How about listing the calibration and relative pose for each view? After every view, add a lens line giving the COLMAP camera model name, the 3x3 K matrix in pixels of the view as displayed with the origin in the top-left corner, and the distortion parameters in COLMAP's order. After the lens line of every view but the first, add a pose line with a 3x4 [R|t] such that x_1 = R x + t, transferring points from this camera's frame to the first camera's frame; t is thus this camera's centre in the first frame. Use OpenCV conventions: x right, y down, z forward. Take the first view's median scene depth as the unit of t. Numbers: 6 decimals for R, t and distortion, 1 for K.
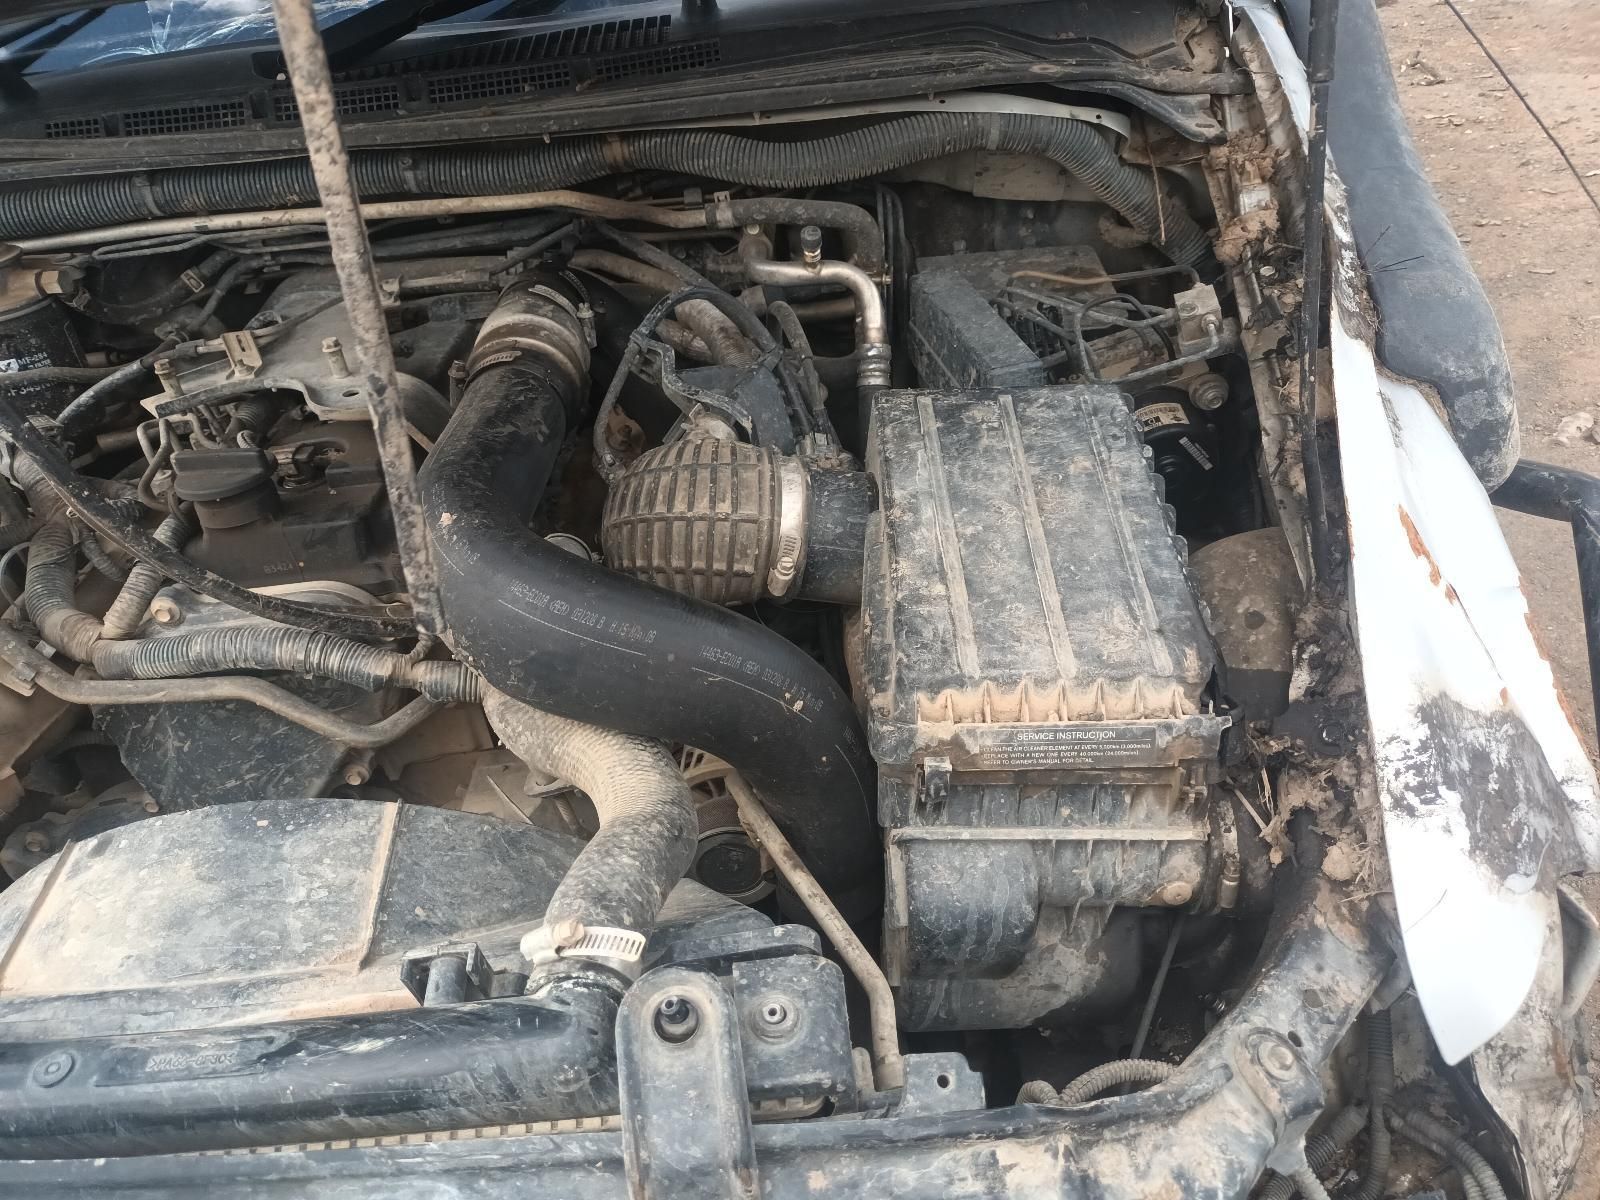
lens RADIAL K [[1213.7, 0, 793.5], [0, 1213.7, 595.3], [0, 0, 1]] dist [0.038195, -0.065612]
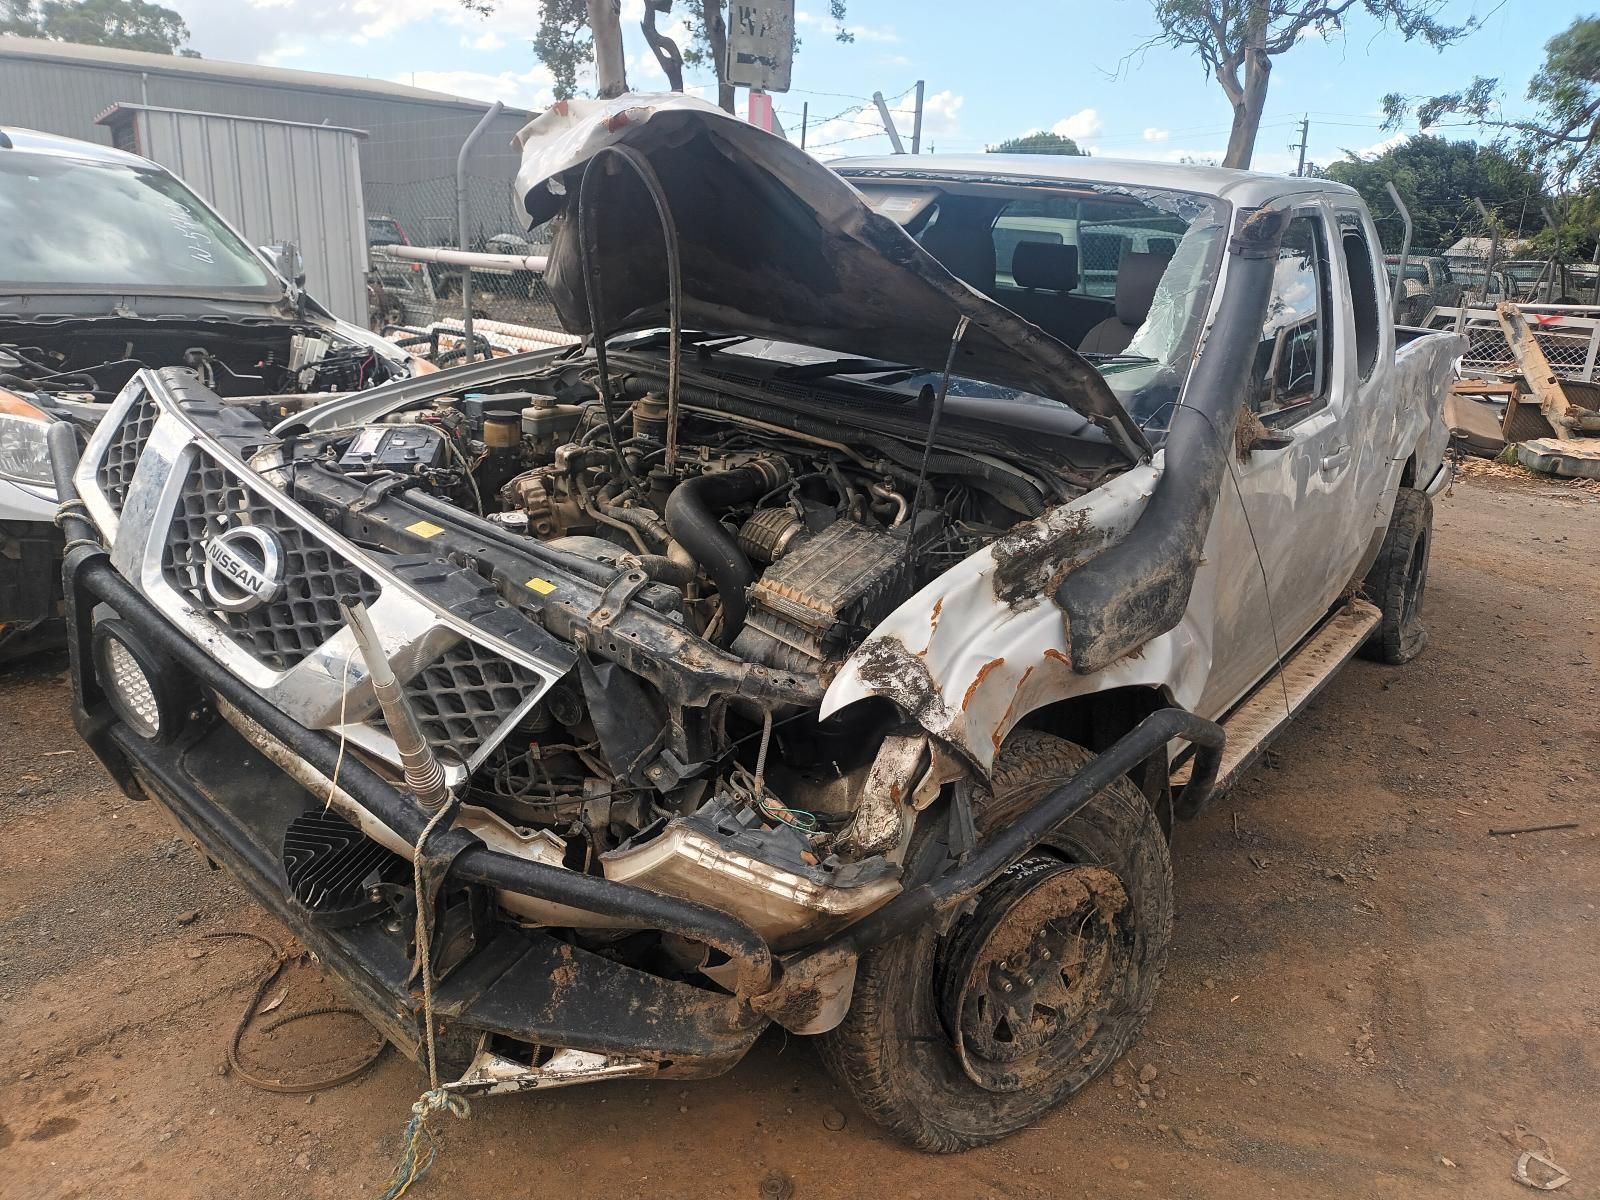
lens RADIAL K [[1204.5, 0, 804.0], [0, 1204.5, 574.0], [0, 0, 1]] dist [0.058866, -0.077761]
pose [[0.777674, 0.343979, -0.526215, 1.585487], [-0.482606, 0.863061, -0.149055, 0.423447], [0.402883, 0.369871, 0.837186, -1.393199]]
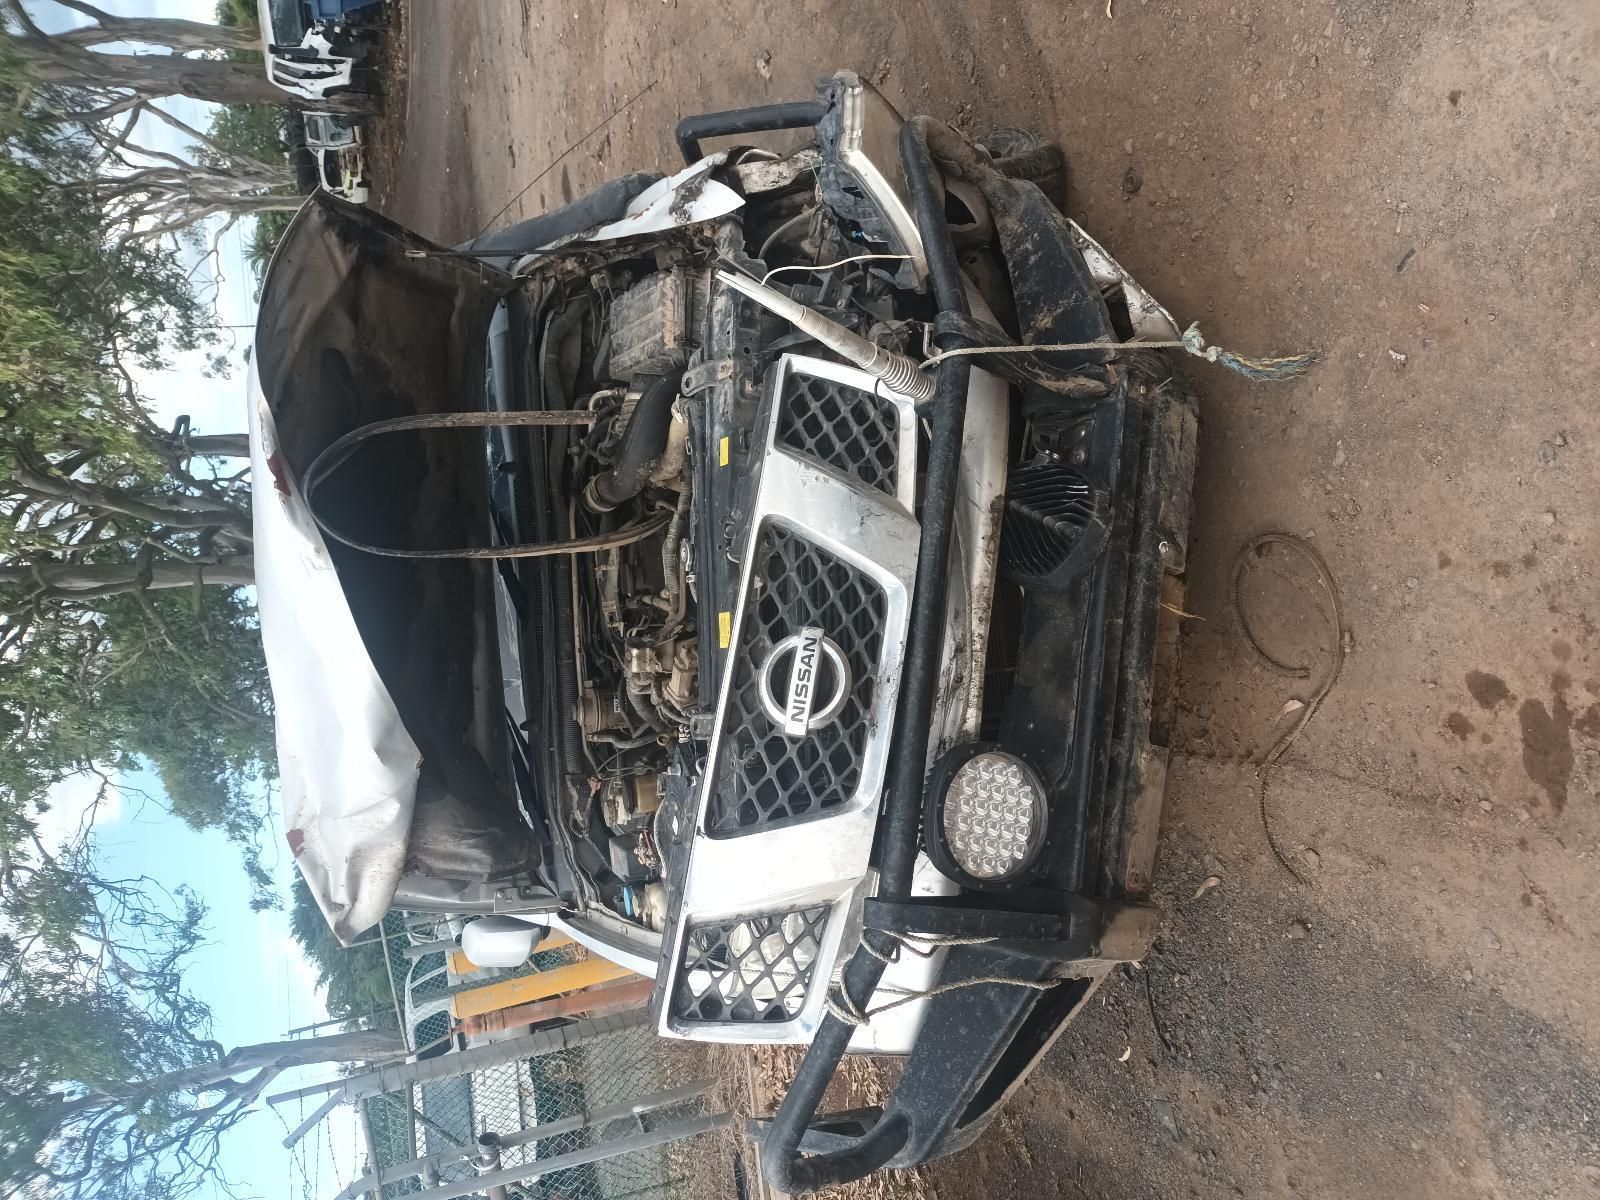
lens RADIAL K [[1192.2, 0, 805.4], [0, 1192.2, 606.9], [0, 0, 1]] dist [0.126237, -0.233538]
pose [[0.020860, -0.998296, 0.054504, -0.740041], [0.963431, 0.005506, -0.267898, 1.253289], [0.267142, 0.058099, 0.961904, -1.996985]]
